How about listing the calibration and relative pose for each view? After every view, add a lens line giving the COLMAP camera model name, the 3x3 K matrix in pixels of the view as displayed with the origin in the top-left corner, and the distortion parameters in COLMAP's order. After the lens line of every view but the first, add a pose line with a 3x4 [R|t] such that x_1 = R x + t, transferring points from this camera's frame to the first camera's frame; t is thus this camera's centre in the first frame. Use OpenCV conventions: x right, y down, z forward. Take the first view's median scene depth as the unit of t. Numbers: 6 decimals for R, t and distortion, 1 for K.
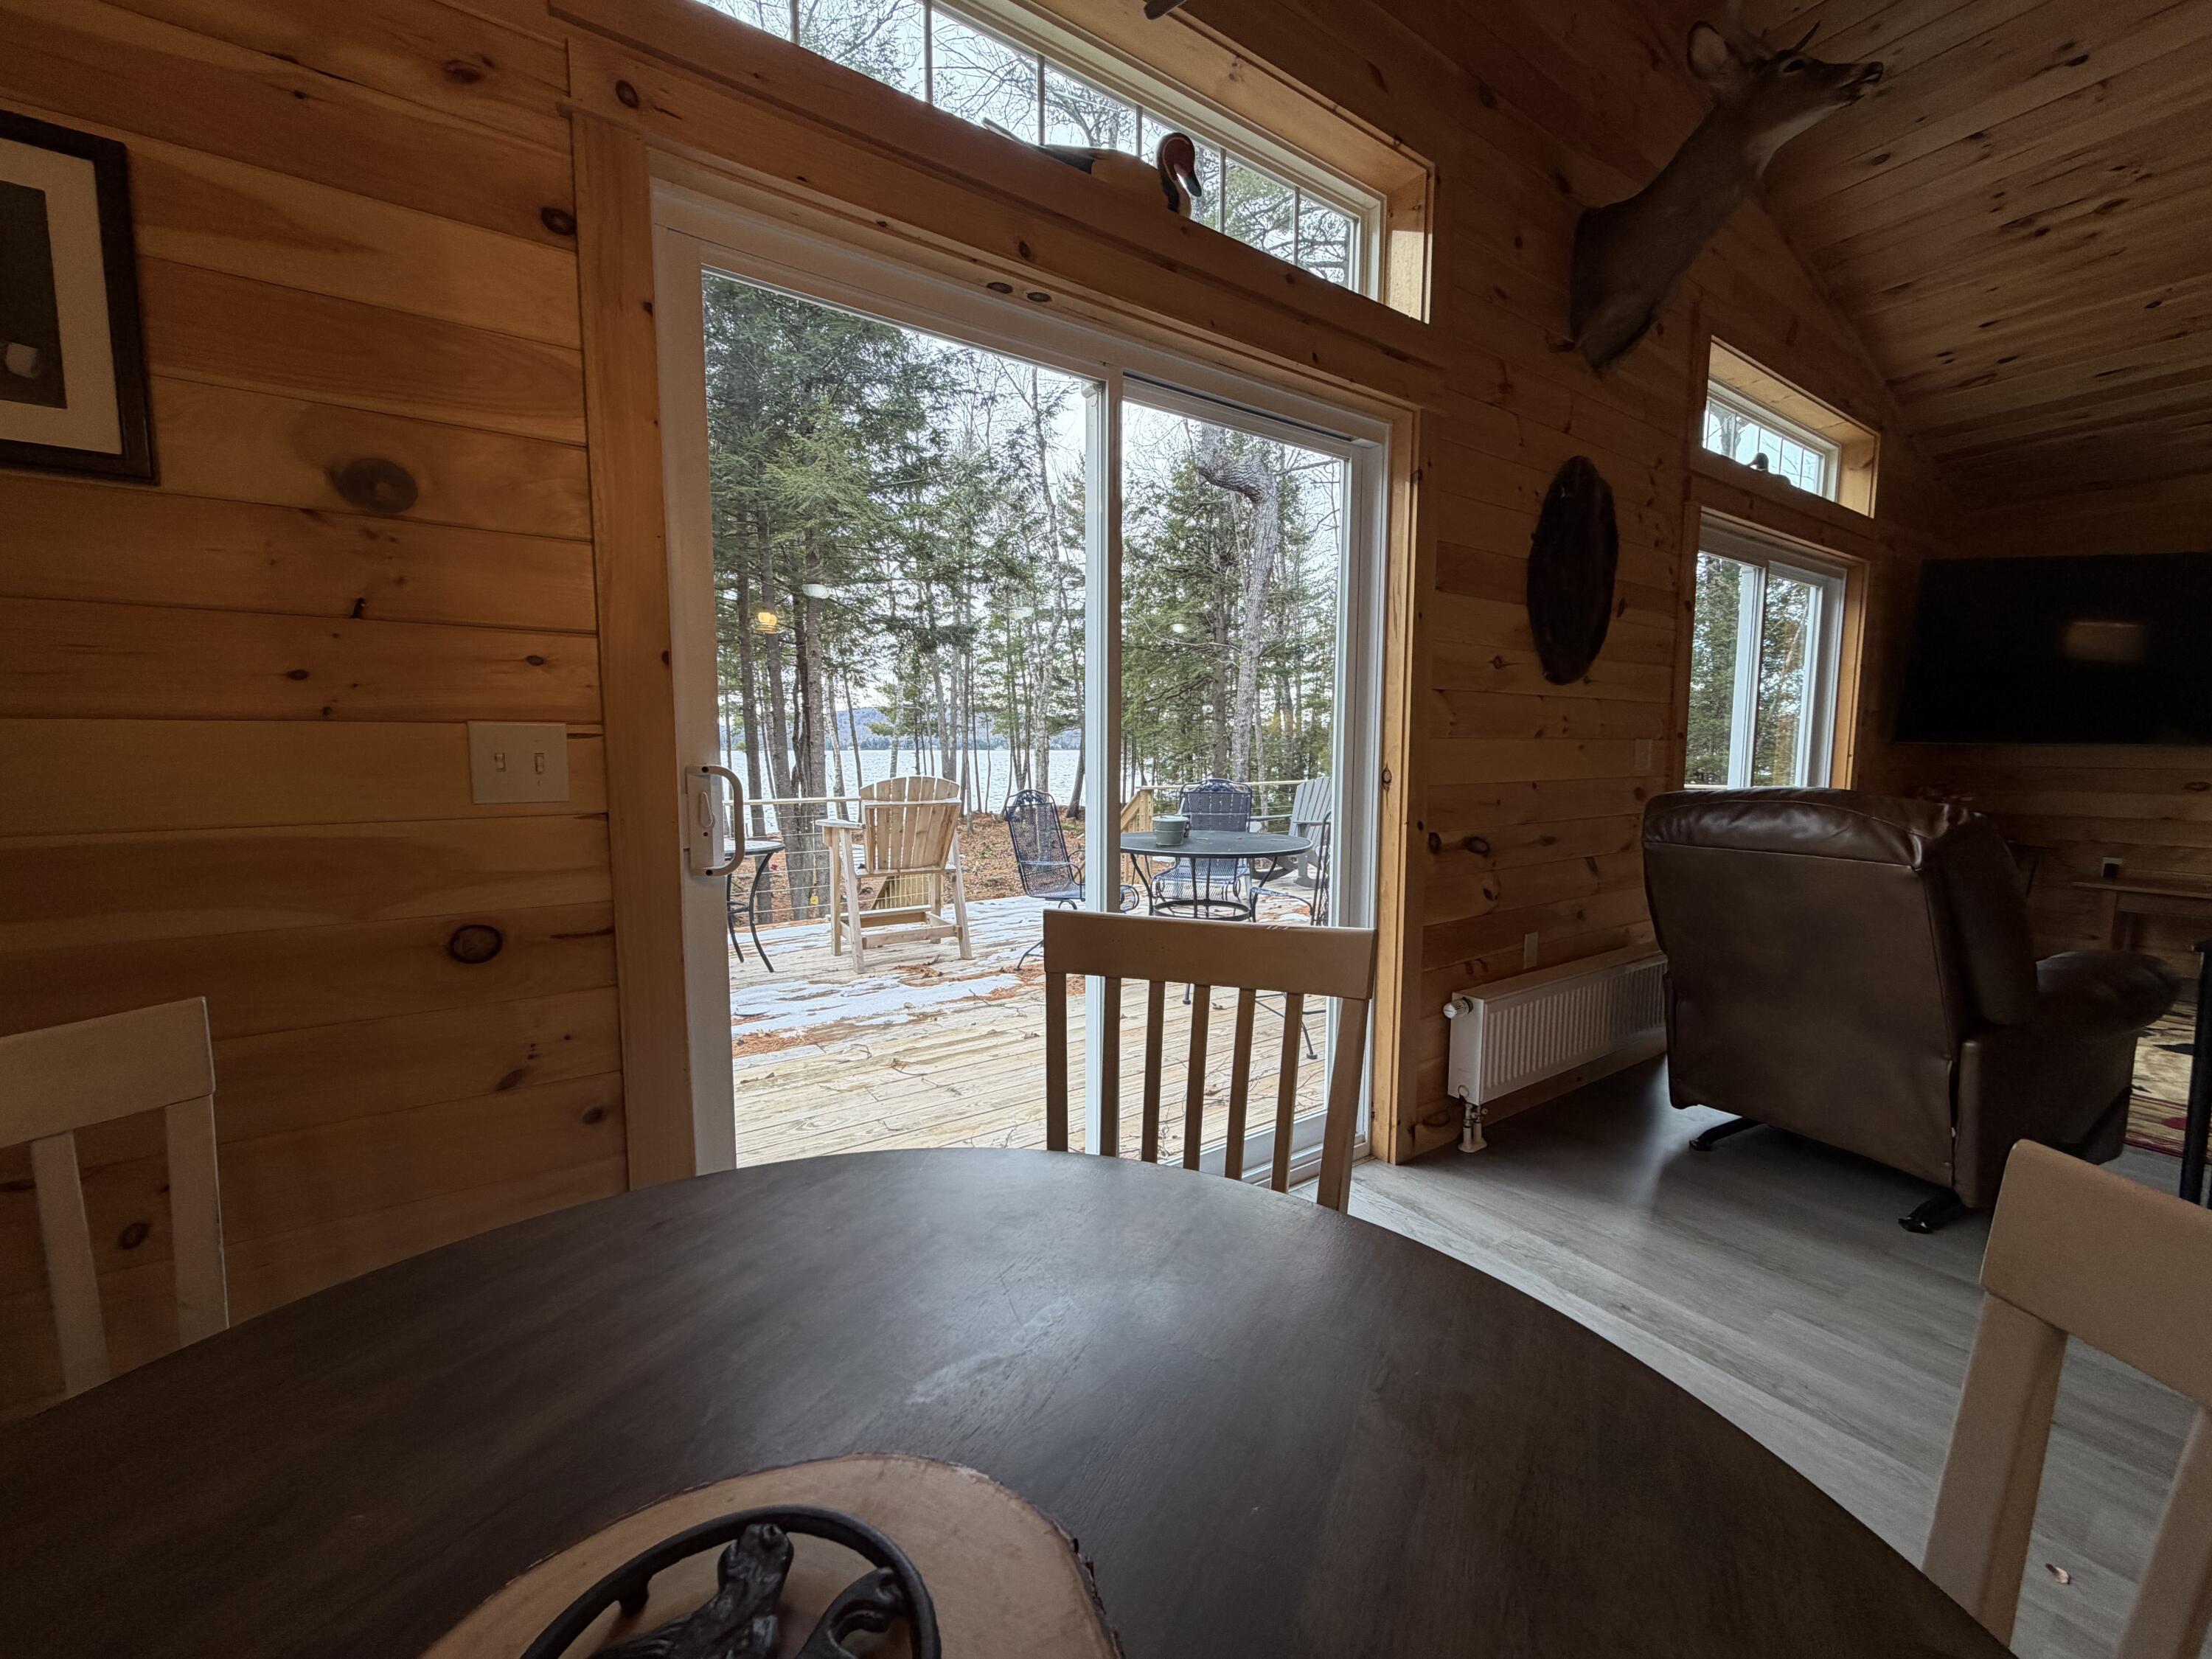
lens RADIAL K [[873.9, 0, 1101.8], [0, 873.9, 832.2], [0, 0, 1]] dist [0.001091, -0.000603]
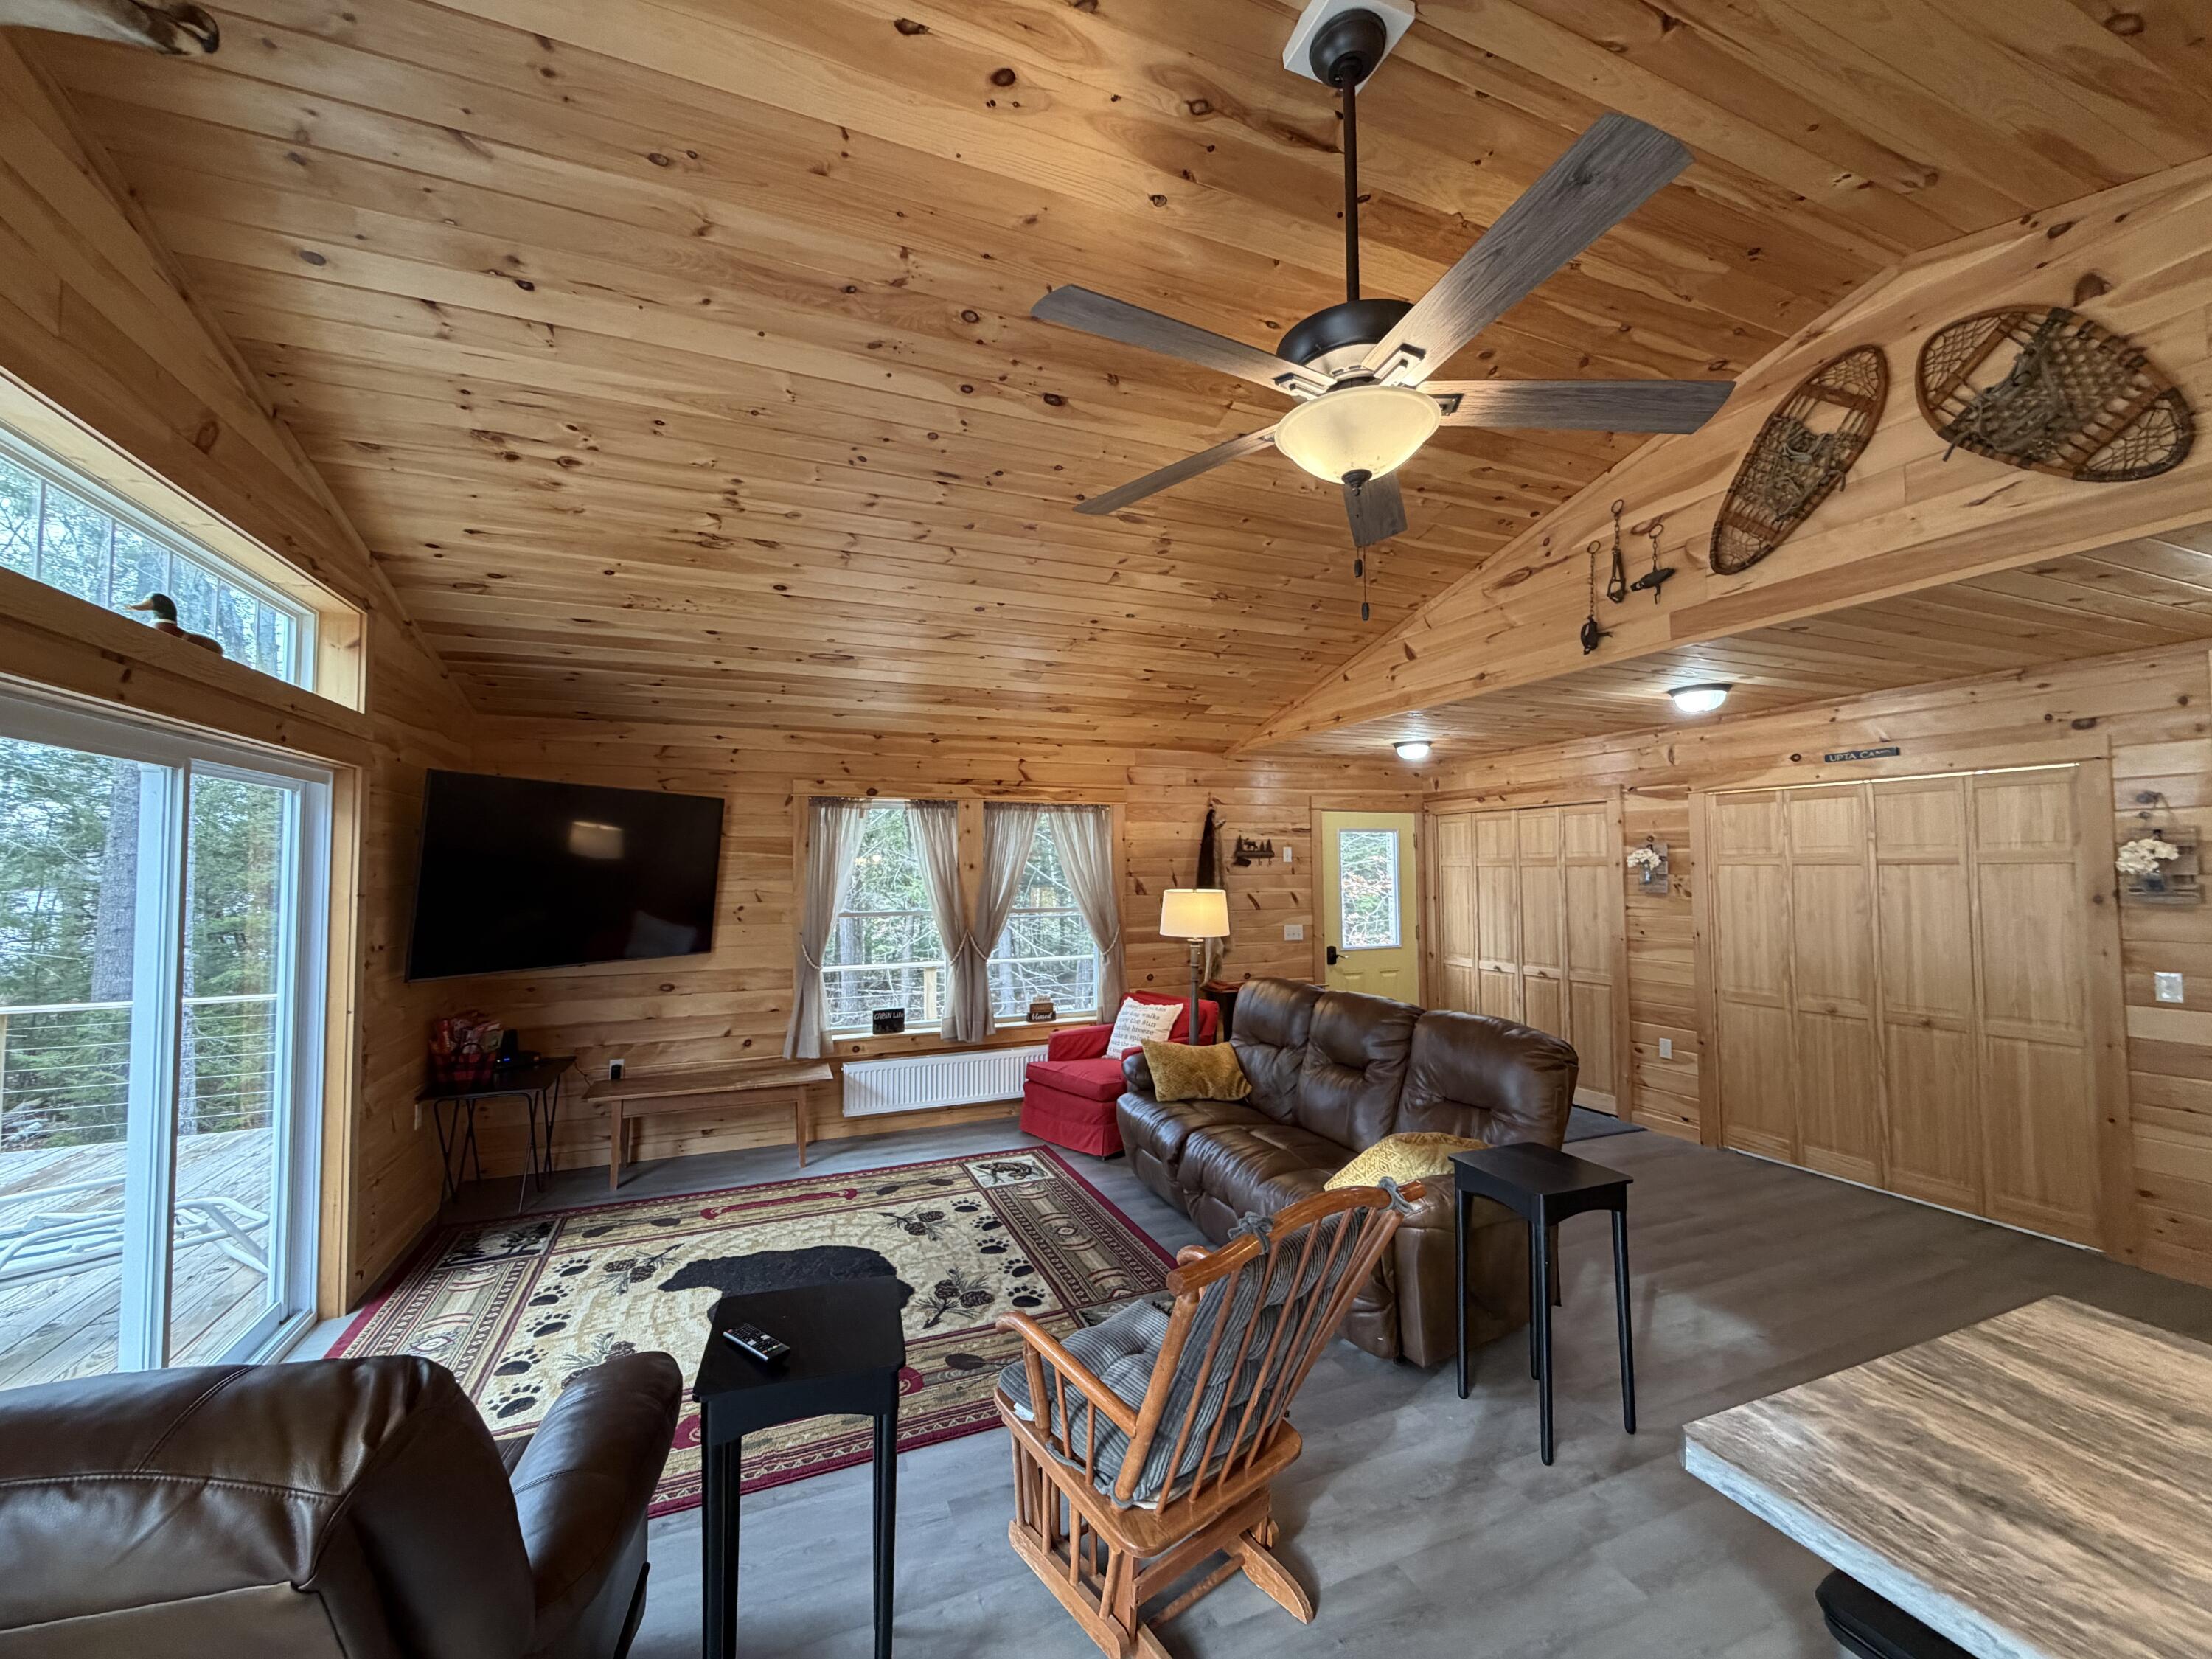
lens RADIAL K [[873.9, 0, 1101.8], [0, 873.9, 832.2], [0, 0, 1]] dist [0.001091, -0.000603]
pose [[0.204448, 0.040157, 0.978053, 0.322208], [0.101825, 0.992865, -0.062050, -0.176080], [-0.973567, 0.112276, 0.198900, 0.259355]]
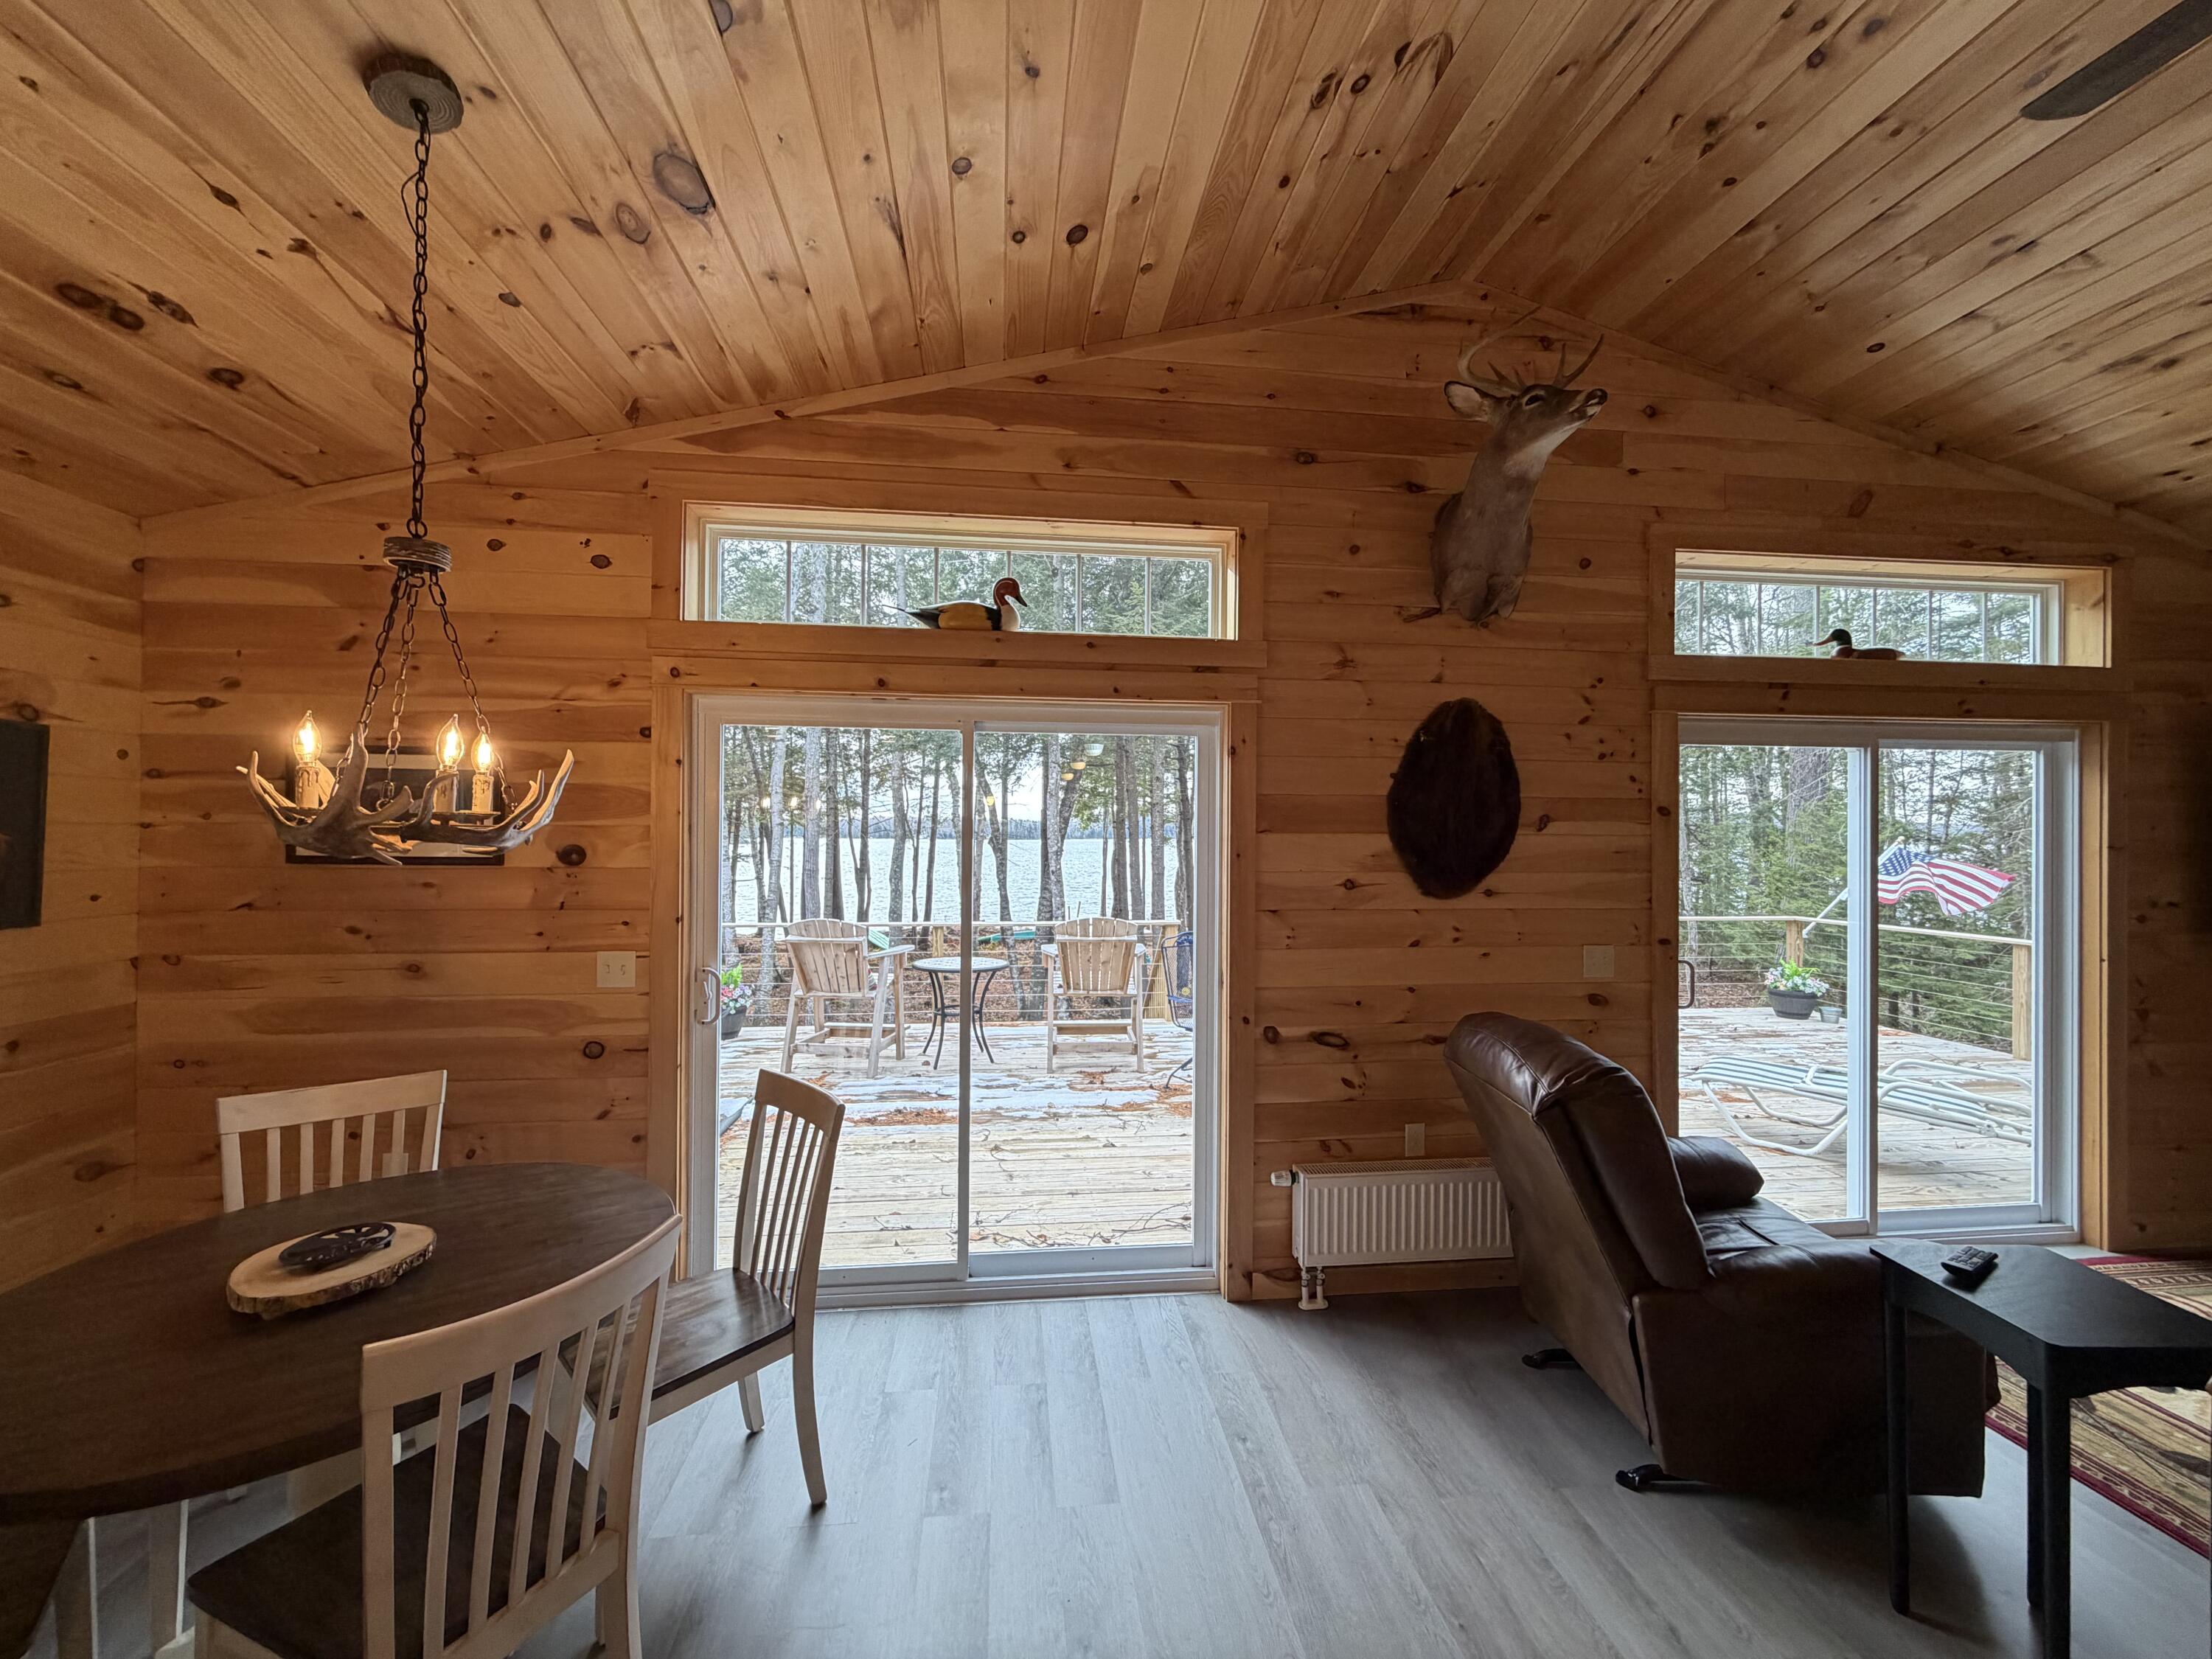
lens RADIAL K [[873.9, 0, 1101.8], [0, 873.9, 832.2], [0, 0, 1]] dist [0.001091, -0.000603]
pose [[0.884588, 0.004674, -0.466350, 0.577814], [-0.052134, 0.994673, -0.088921, -0.115939], [0.463451, 0.102971, 0.880120, -0.166176]]
